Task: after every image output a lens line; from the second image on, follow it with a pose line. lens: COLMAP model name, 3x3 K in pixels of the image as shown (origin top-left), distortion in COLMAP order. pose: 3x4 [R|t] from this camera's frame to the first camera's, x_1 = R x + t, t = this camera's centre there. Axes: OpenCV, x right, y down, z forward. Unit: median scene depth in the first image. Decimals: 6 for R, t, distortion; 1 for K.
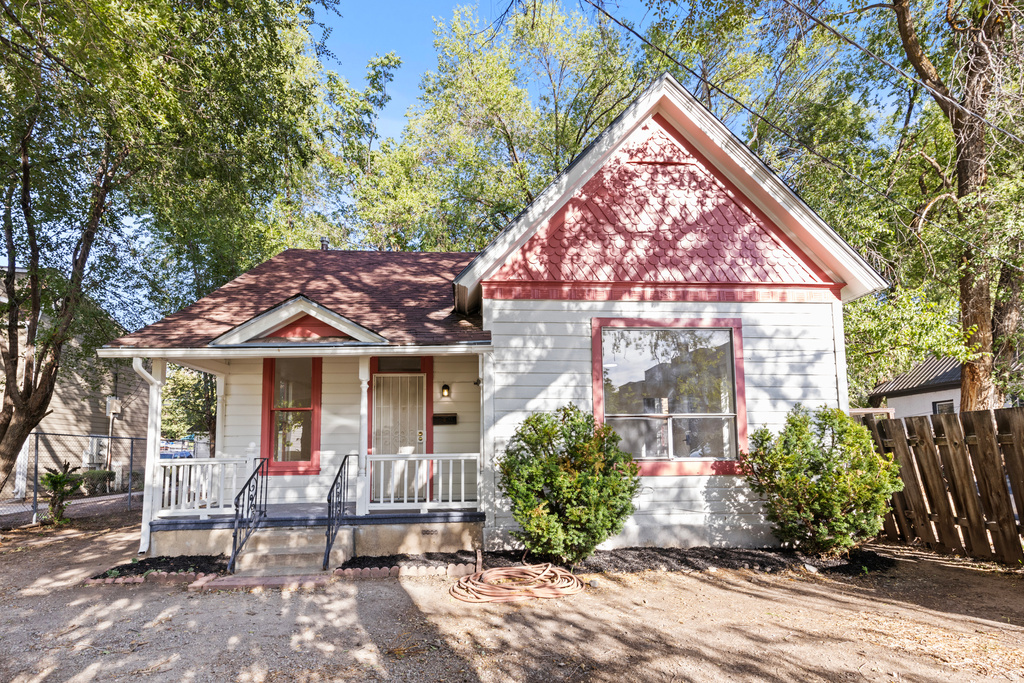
lens RADIAL K [[470.3, 0, 511.5], [0, 470.3, 343.5], [0, 0, 1]] dist [0.008049, -0.000263]
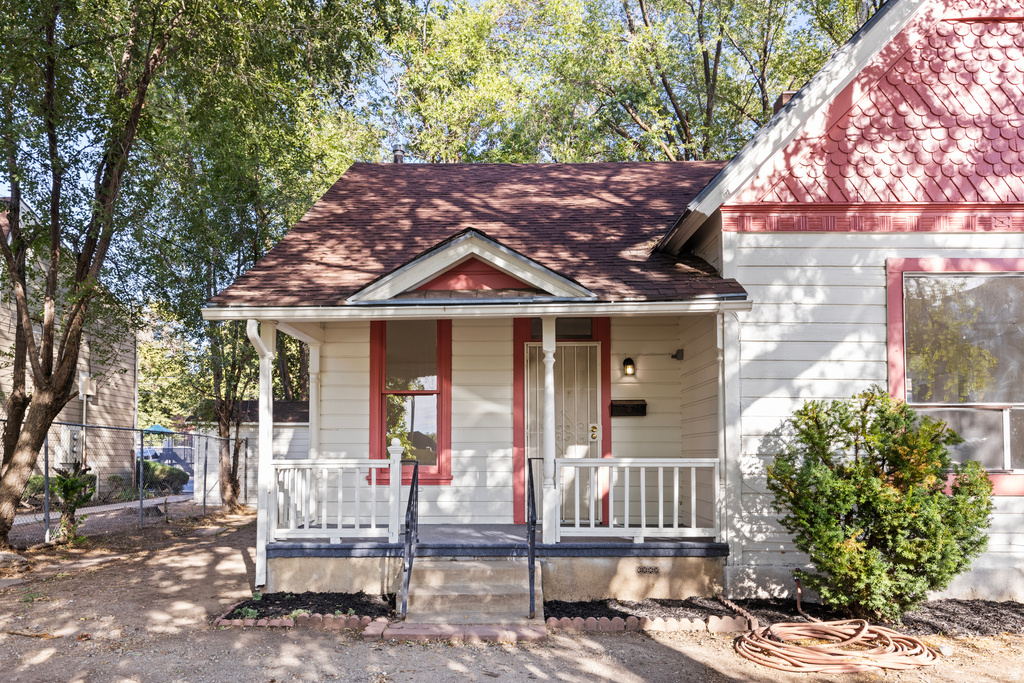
lens RADIAL K [[686.1, 0, 511.9], [0, 686.1, 337.8], [0, 0, 1]] dist [-0.008008, 0.009509]
pose [[0.996821, -0.002117, -0.079646, -0.288057], [0.006779, 0.998276, 0.058307, -0.000629], [0.079385, -0.058661, 0.995117, -0.000901]]
